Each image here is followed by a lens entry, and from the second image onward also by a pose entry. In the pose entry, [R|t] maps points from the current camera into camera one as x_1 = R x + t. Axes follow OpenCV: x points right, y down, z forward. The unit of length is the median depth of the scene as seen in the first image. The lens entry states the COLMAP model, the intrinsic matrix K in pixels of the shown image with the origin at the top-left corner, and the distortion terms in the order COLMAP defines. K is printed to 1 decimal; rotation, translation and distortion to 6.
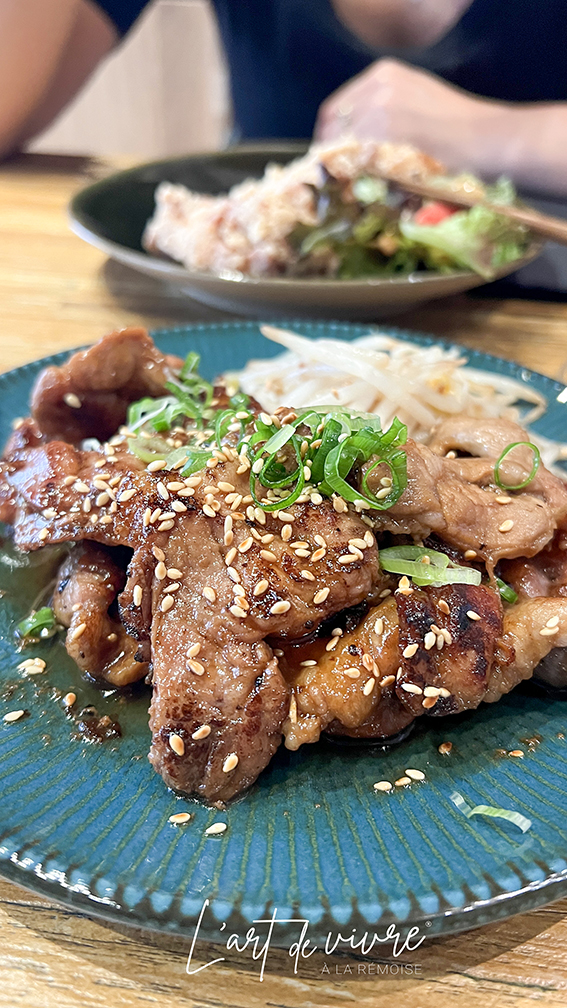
lens RADIAL K [[807.4, 0, 283.5], [0, 807.4, 504.0], [0, 0, 1]] dist [0.051276, -0.002060]
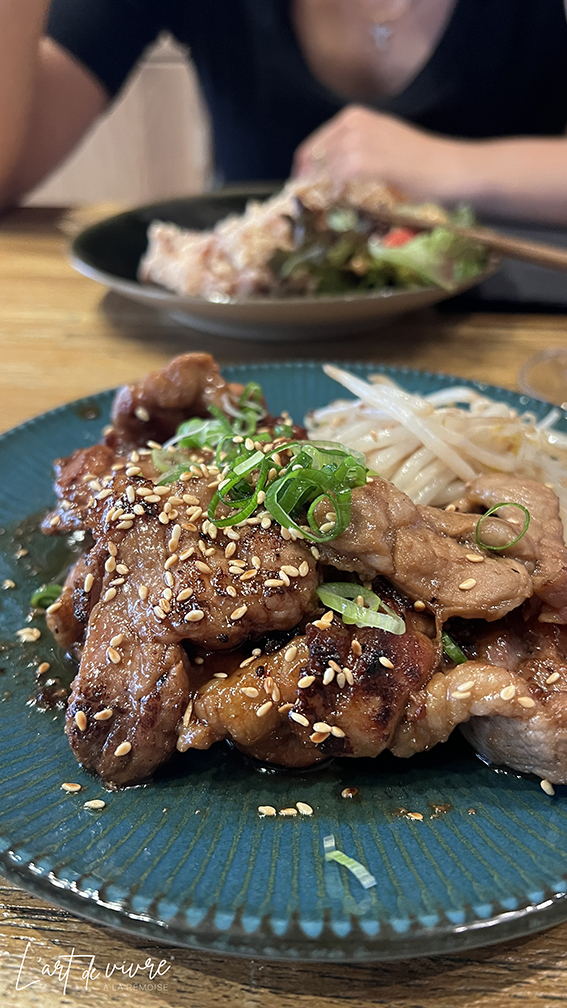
lens RADIAL K [[807.4, 0, 283.5], [0, 807.4, 504.0], [0, 0, 1]] dist [0.051276, -0.002060]
pose [[0.940731, 0.142790, -0.307629, 0.393630], [-0.160664, 0.986442, -0.033443, 0.000567], [0.298683, 0.080886, 0.950919, 0.011574]]
